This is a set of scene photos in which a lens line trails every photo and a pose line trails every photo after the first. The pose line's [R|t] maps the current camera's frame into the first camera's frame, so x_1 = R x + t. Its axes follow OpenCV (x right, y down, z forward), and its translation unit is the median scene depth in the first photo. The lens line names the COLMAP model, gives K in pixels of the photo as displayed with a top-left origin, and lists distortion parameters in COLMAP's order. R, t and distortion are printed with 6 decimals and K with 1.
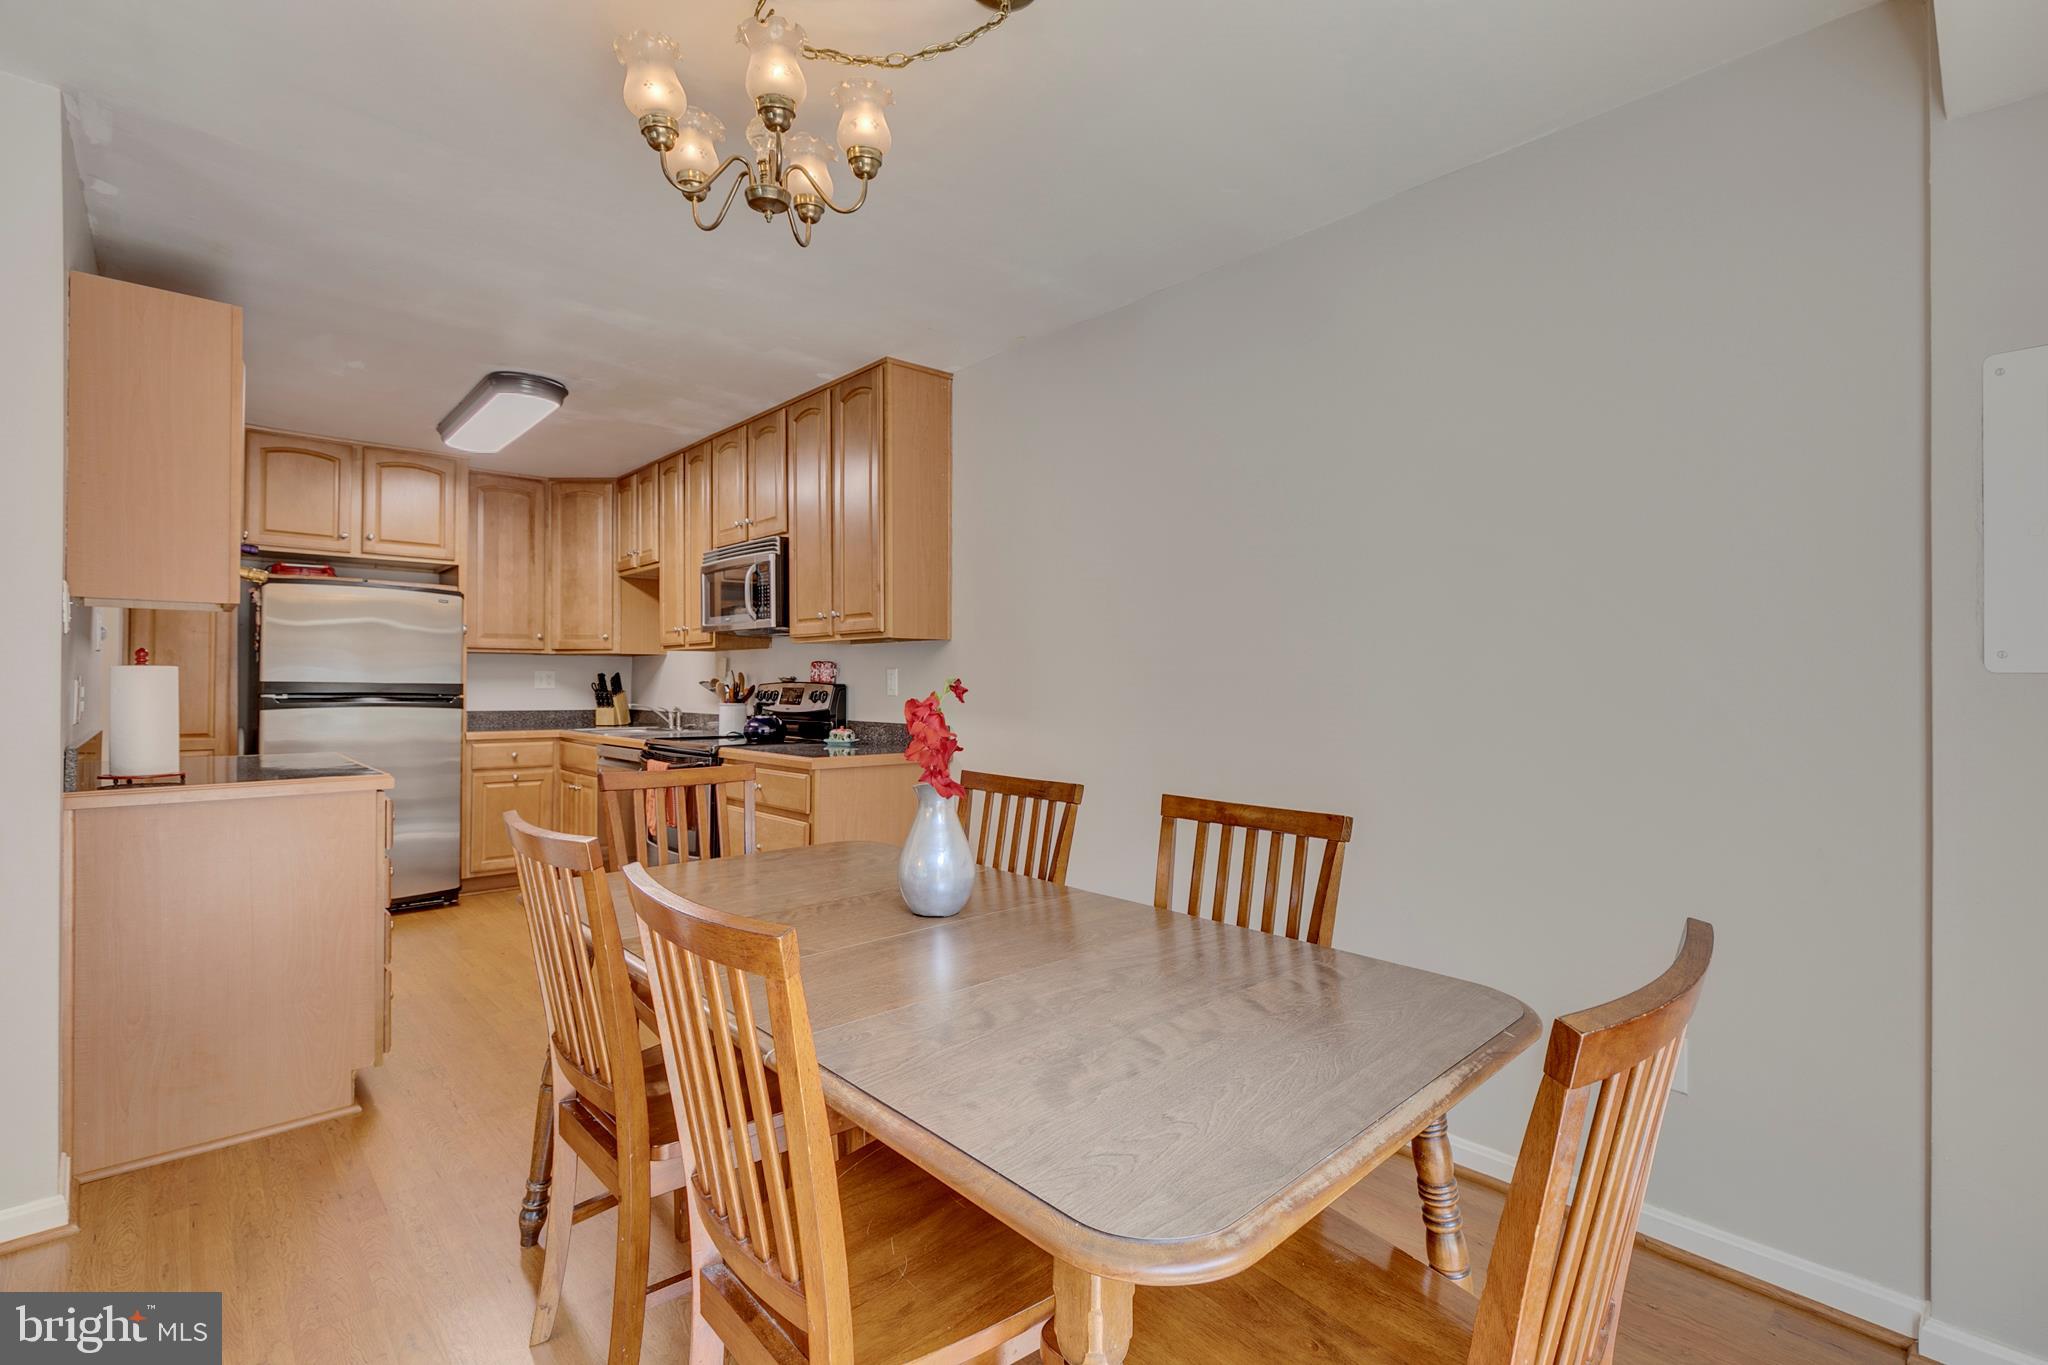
lens RADIAL K [[909.0, 0, 1047.9], [0, 909.0, 680.9], [0, 0, 1]] dist [0.000488, 0.000105]
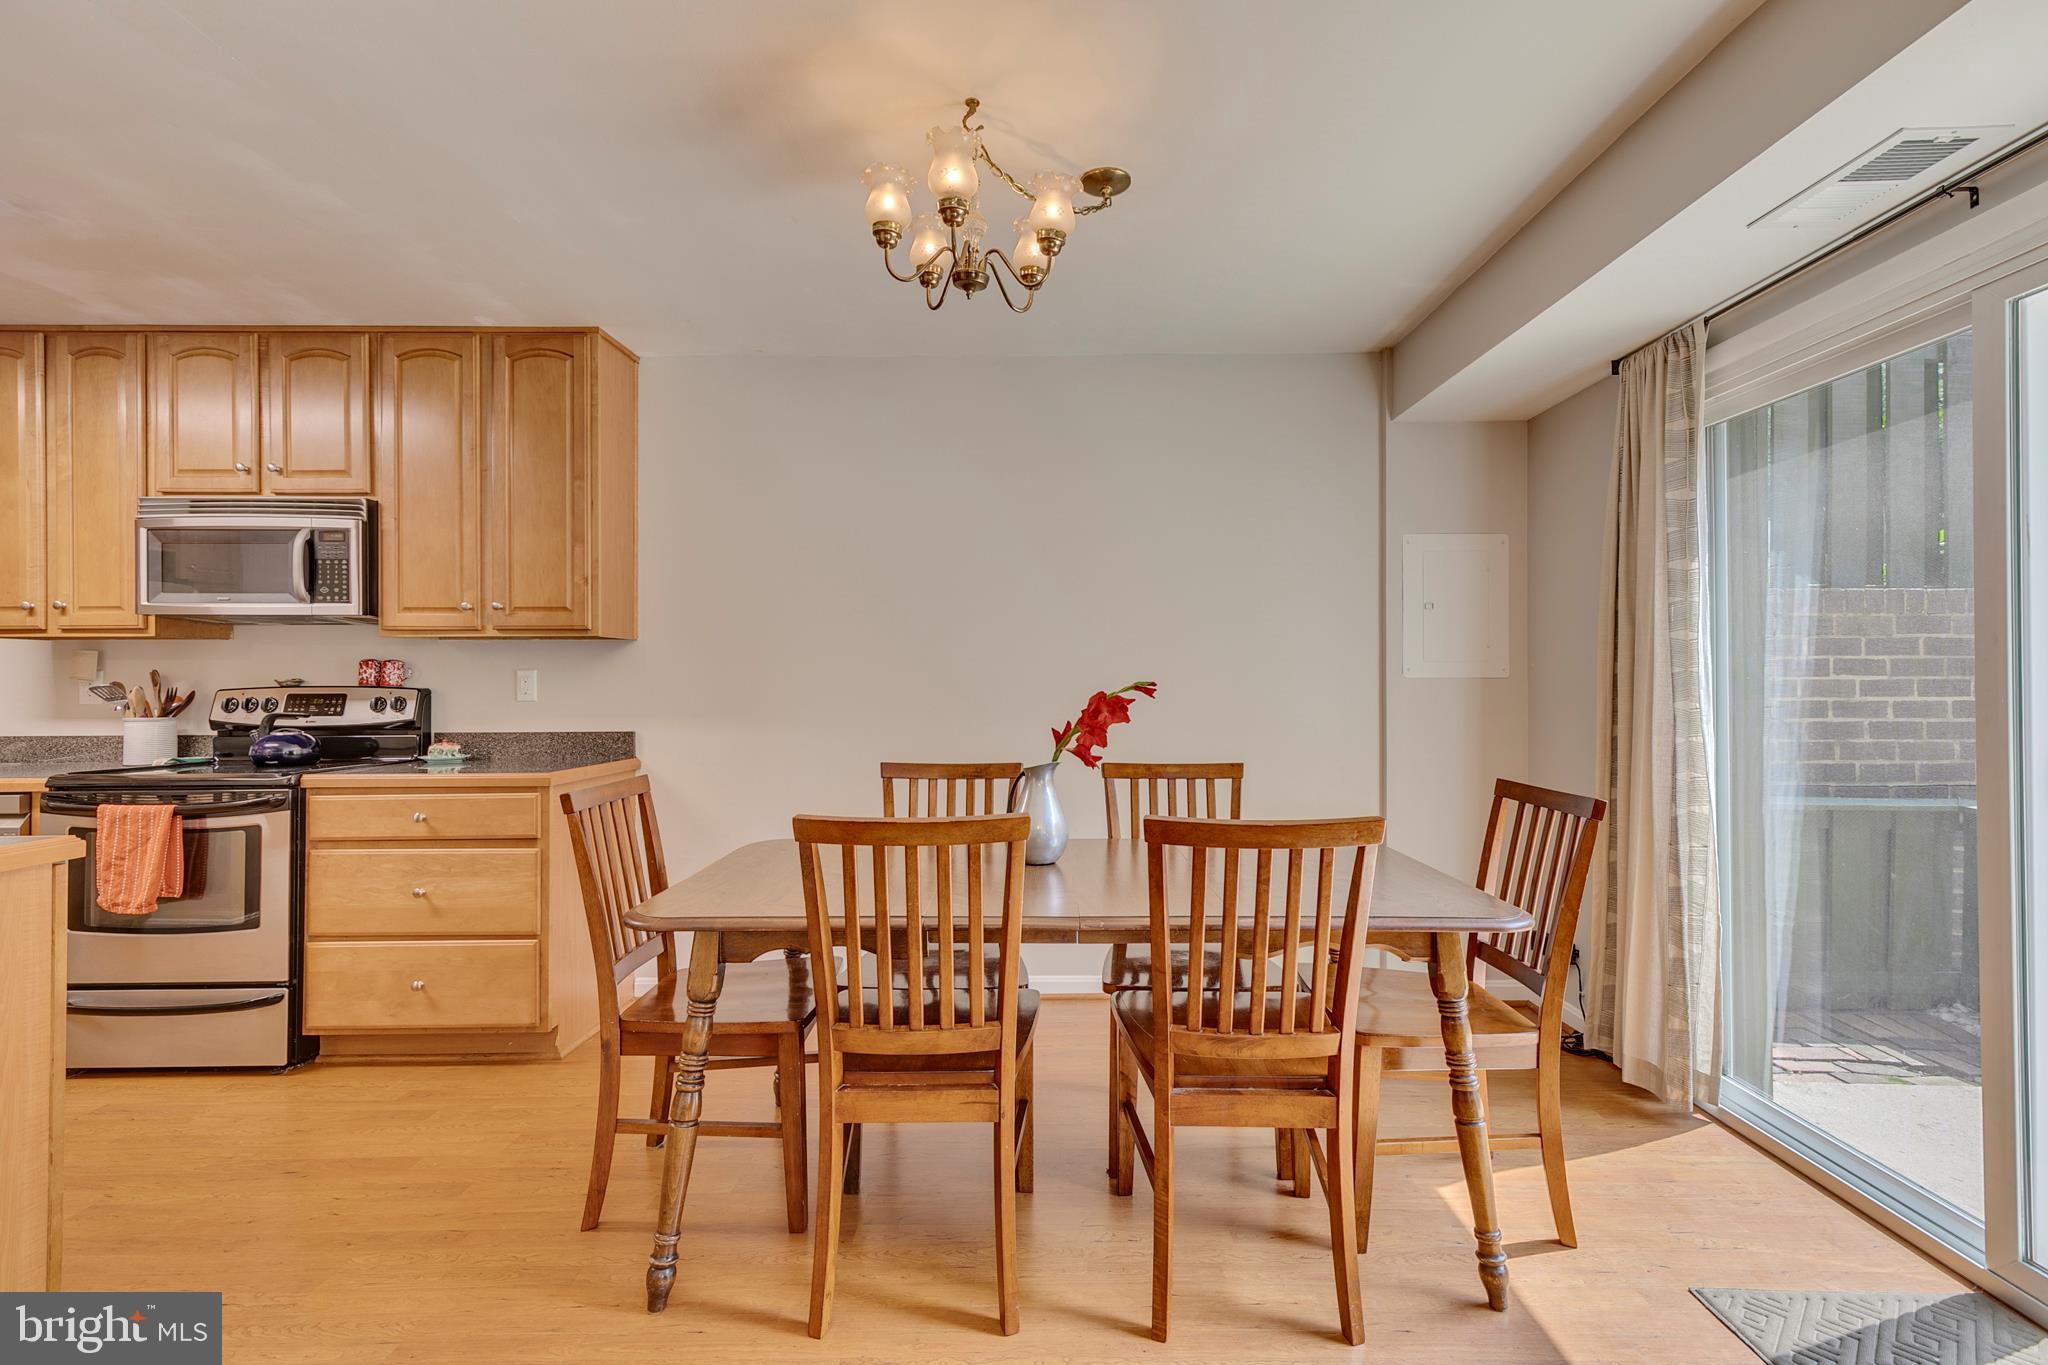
lens RADIAL K [[909.0, 0, 1047.9], [0, 909.0, 680.9], [0, 0, 1]] dist [0.000488, 0.000105]
pose [[0.683180, -0.002845, 0.730245, -0.465283], [0.001997, 0.999996, 0.002027, -0.003498], [-0.730248, 0.000074, 0.683182, 0.043771]]
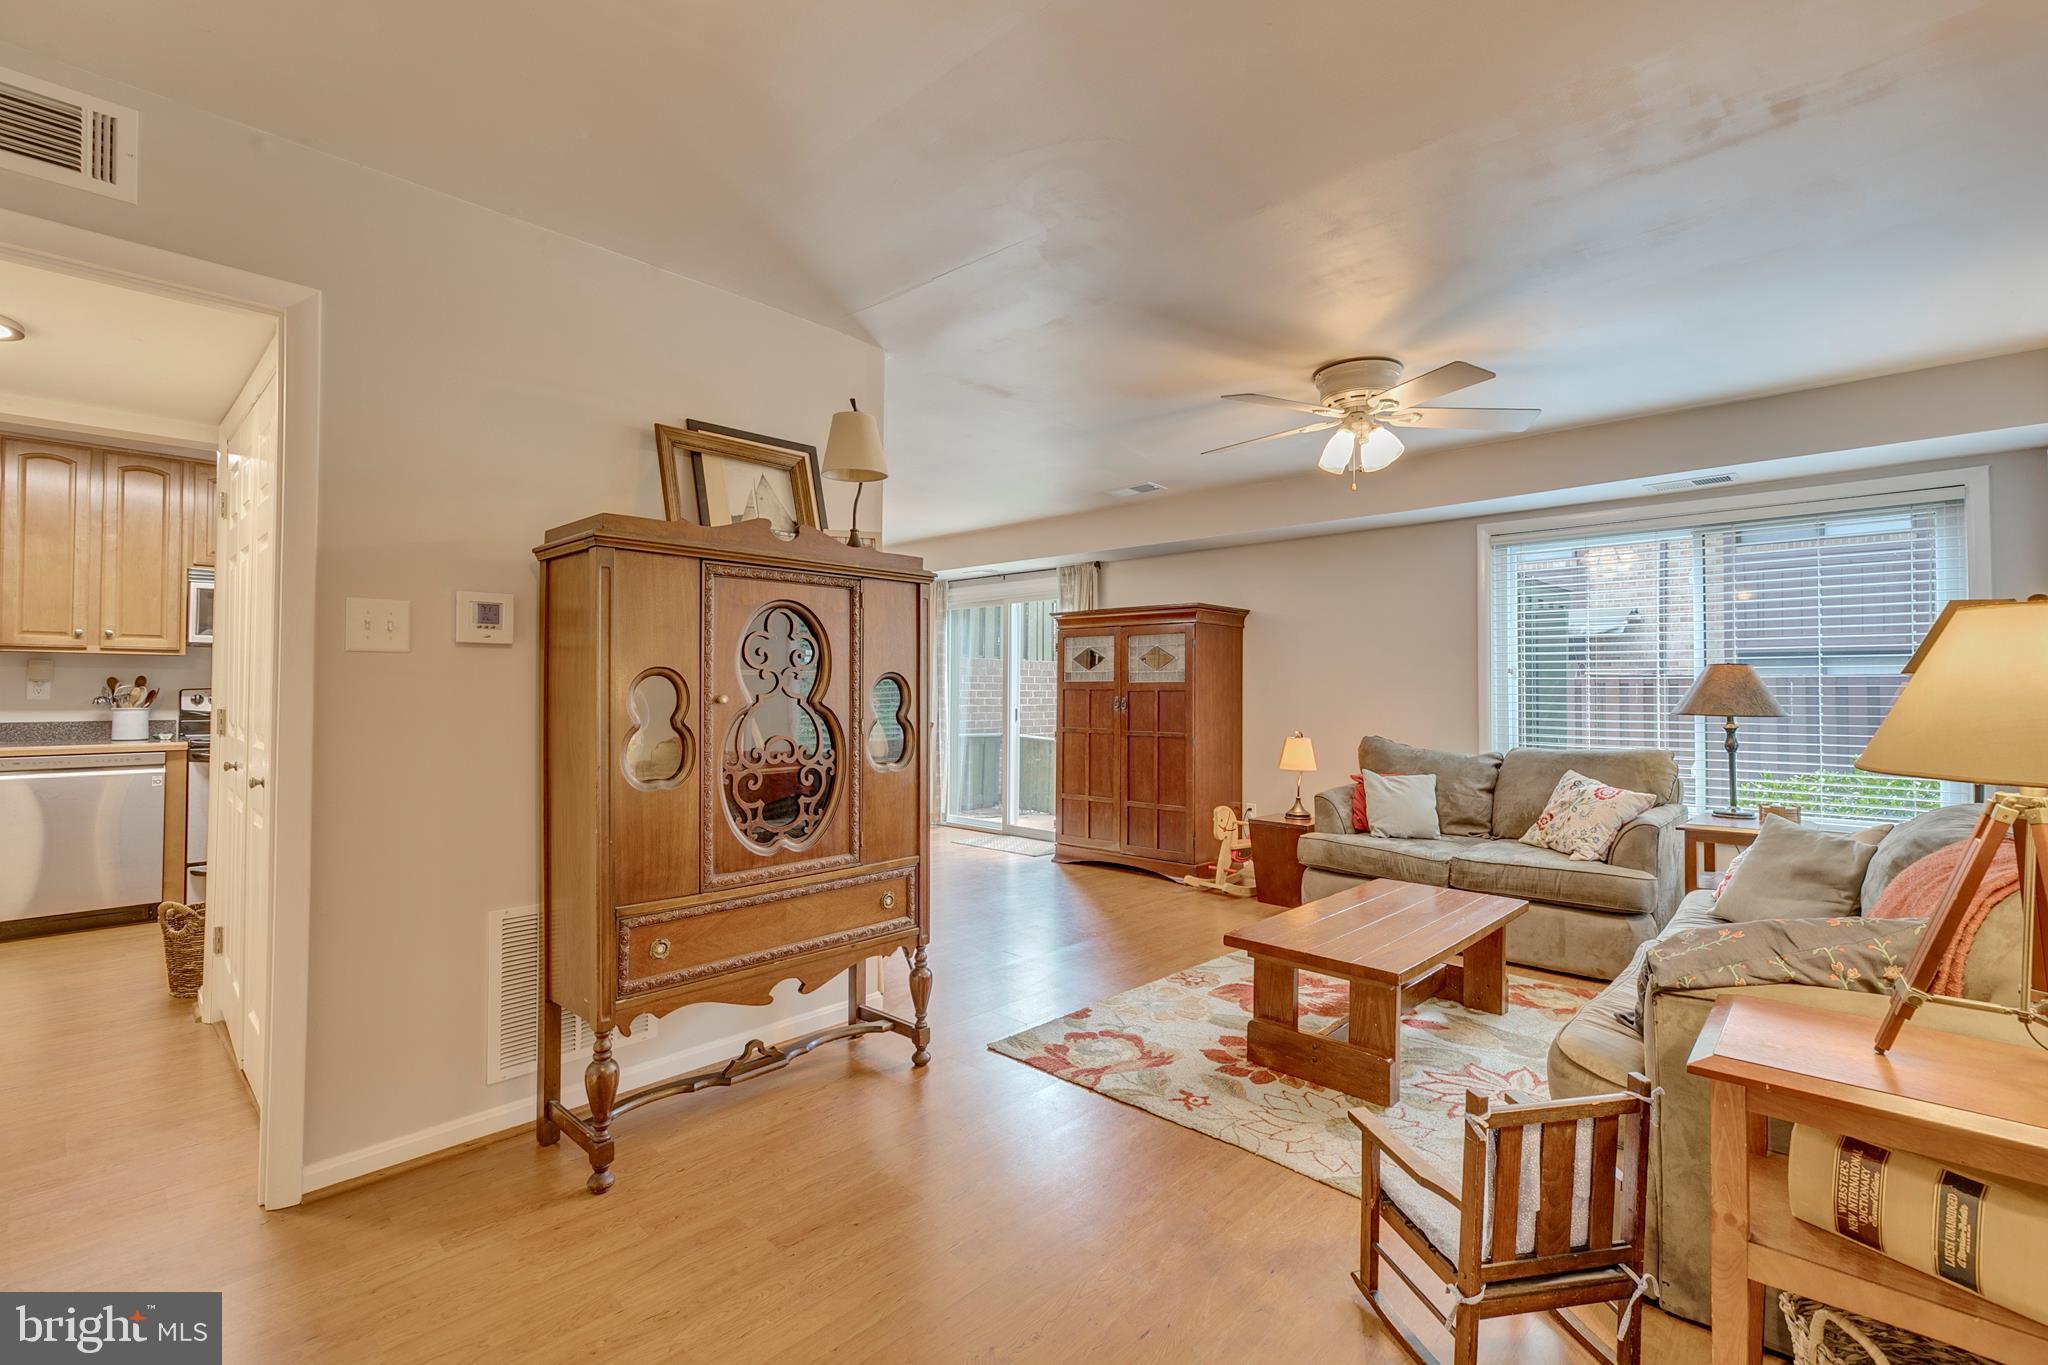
lens RADIAL K [[909.0, 0, 1047.9], [0, 909.0, 680.9], [0, 0, 1]] dist [0.000488, 0.000105]
pose [[-0.060402, 0.008172, 0.998141, -1.668281], [-0.005676, 0.999948, -0.008530, -0.002896], [-0.998158, -0.006181, -0.060352, 0.038305]]
